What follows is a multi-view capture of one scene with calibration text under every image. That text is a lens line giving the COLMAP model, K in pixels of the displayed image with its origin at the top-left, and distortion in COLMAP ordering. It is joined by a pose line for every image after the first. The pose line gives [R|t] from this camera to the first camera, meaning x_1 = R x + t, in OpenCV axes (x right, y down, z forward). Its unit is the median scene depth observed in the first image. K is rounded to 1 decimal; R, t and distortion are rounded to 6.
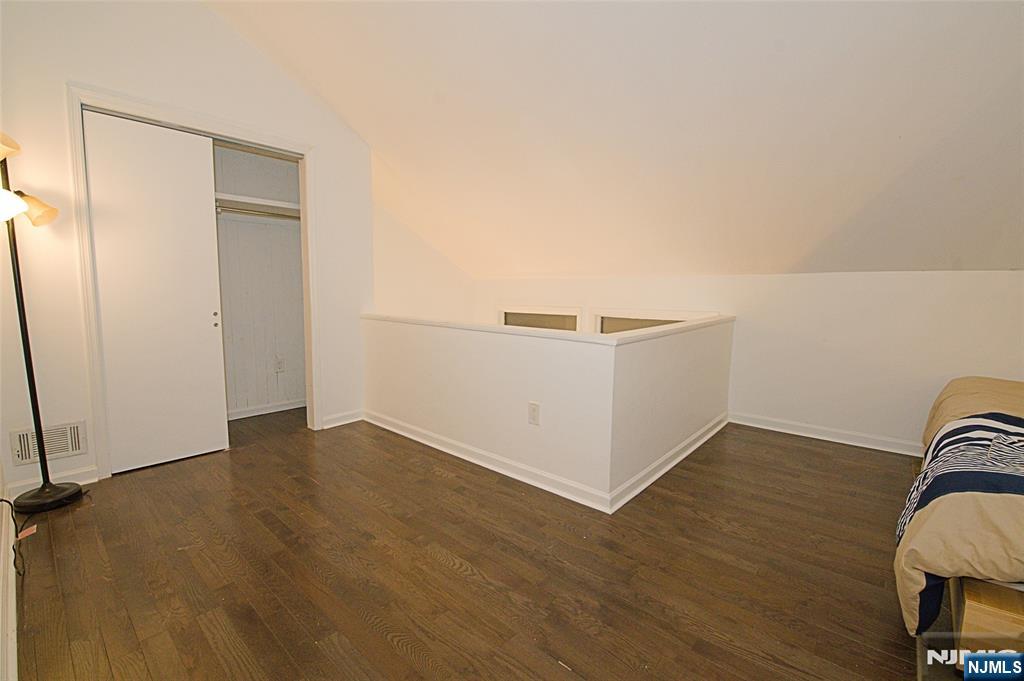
lens RADIAL K [[438.0, 0, 509.9], [0, 438.0, 339.4], [0, 0, 1]] dist [-0.000068, -0.014364]
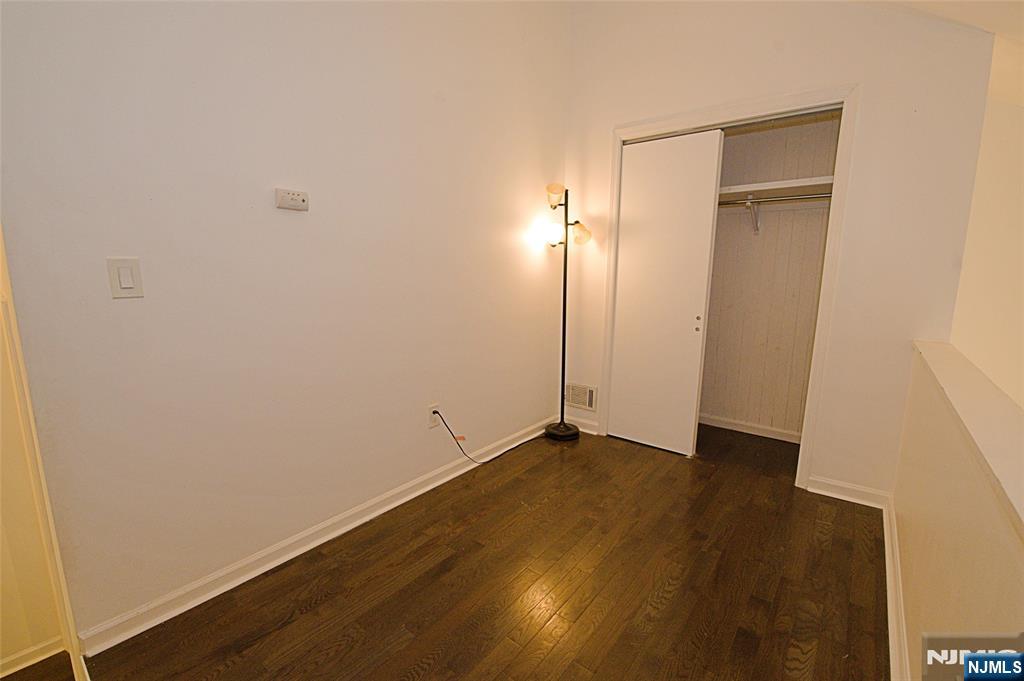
lens RADIAL K [[438.0, 0, 509.9], [0, 438.0, 339.4], [0, 0, 1]] dist [-0.000068, -0.014364]
pose [[0.043029, 0.149563, -0.987815, 0.275733], [-0.114161, 0.982991, 0.143860, -0.106376], [0.992530, 0.106580, 0.059371, 0.548448]]
